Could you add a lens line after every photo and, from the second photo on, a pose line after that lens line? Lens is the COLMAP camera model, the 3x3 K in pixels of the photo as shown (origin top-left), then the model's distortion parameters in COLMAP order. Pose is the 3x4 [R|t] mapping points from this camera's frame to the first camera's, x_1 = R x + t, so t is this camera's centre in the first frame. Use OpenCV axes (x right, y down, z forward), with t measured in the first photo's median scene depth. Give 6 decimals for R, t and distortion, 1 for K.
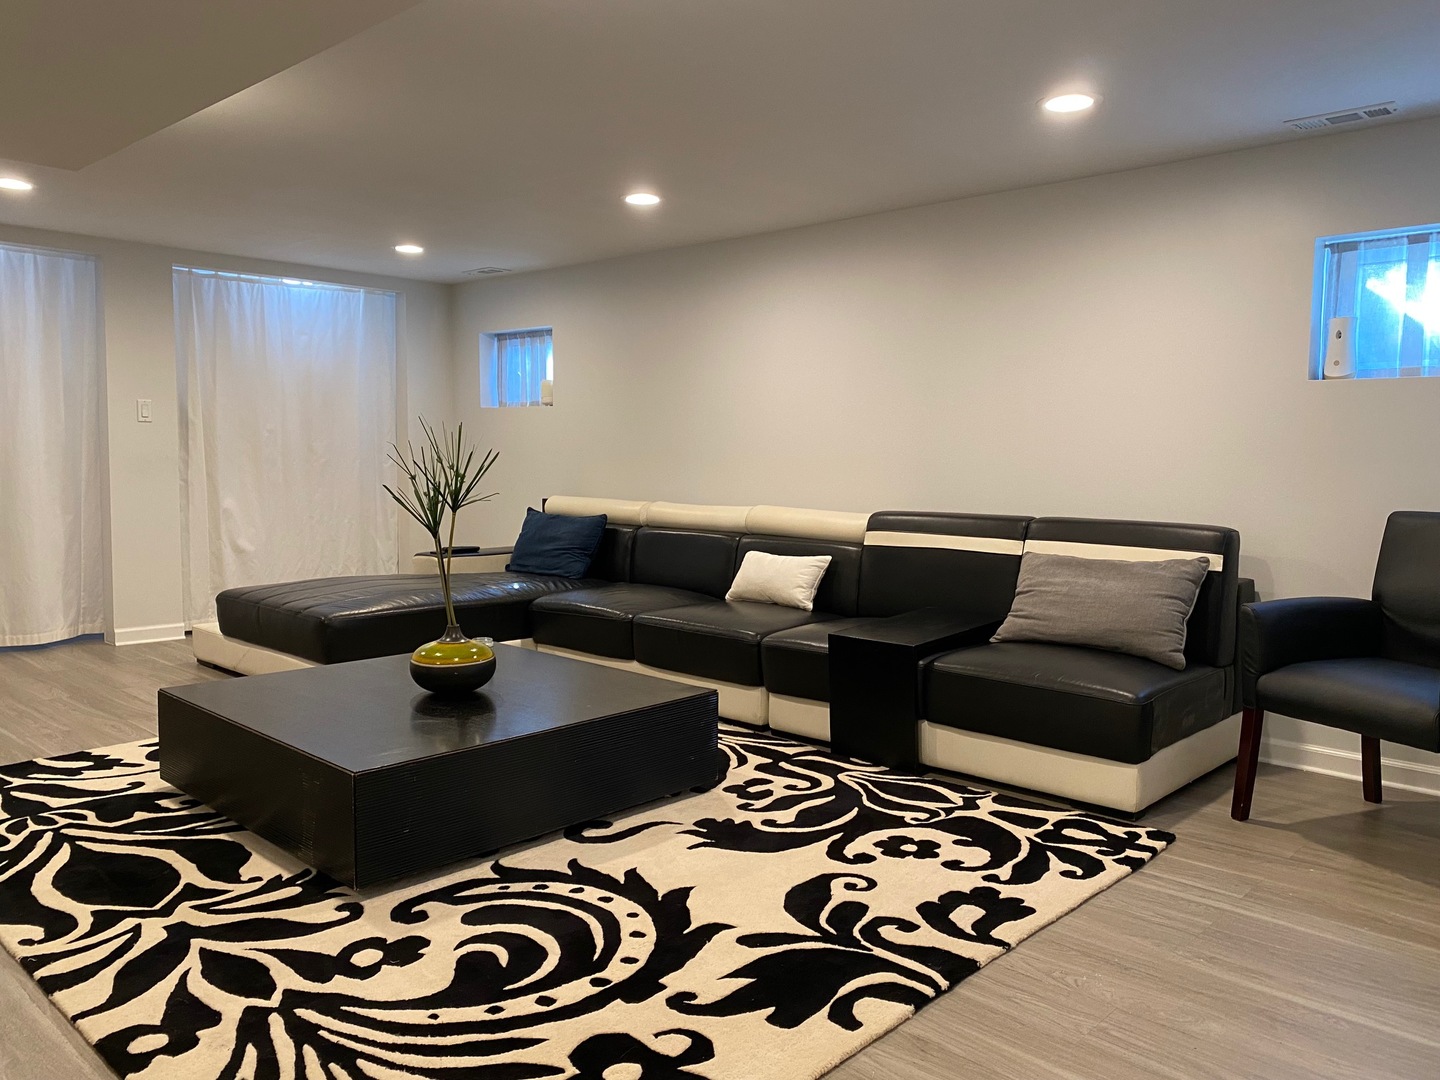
lens RADIAL K [[1096.7, 0, 718.4], [0, 1096.7, 541.3], [0, 0, 1]] dist [0.005207, 0.017084]
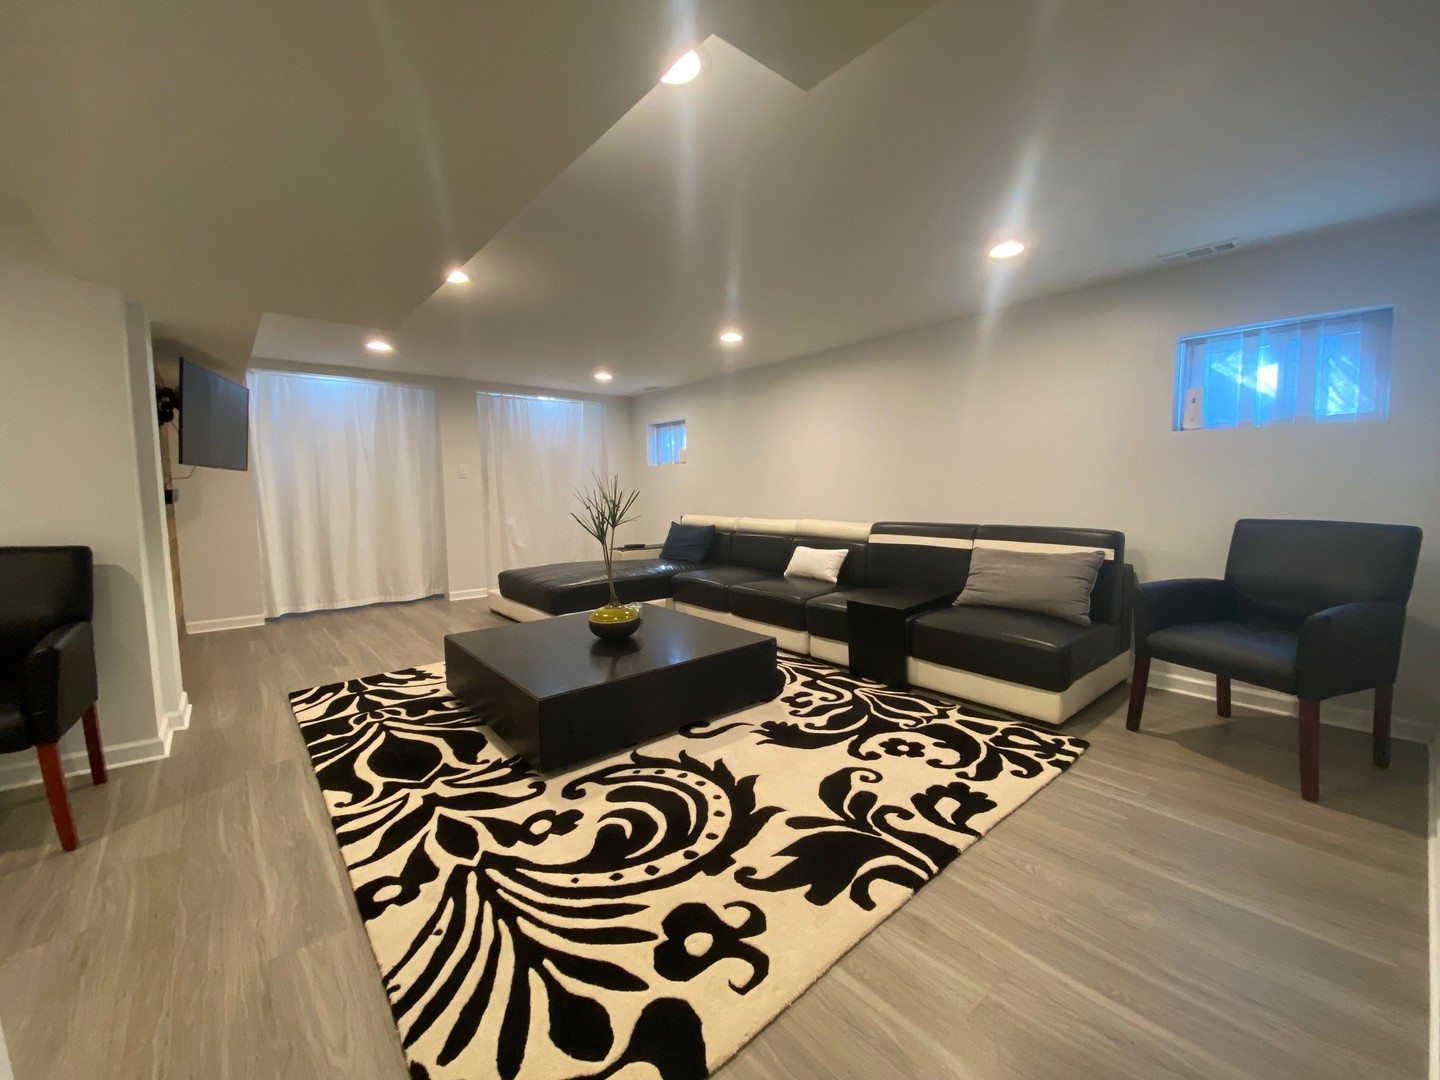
lens RADIAL K [[581.5, 0, 717.9], [0, 581.5, 542.2], [0, 0, 1]] dist [-0.001494, -0.001179]
pose [[0.993034, -0.011346, -0.117284, 0.015594], [0.012860, 0.999843, 0.012159, -0.014967], [0.117127, -0.013582, 0.993024, 0.159507]]
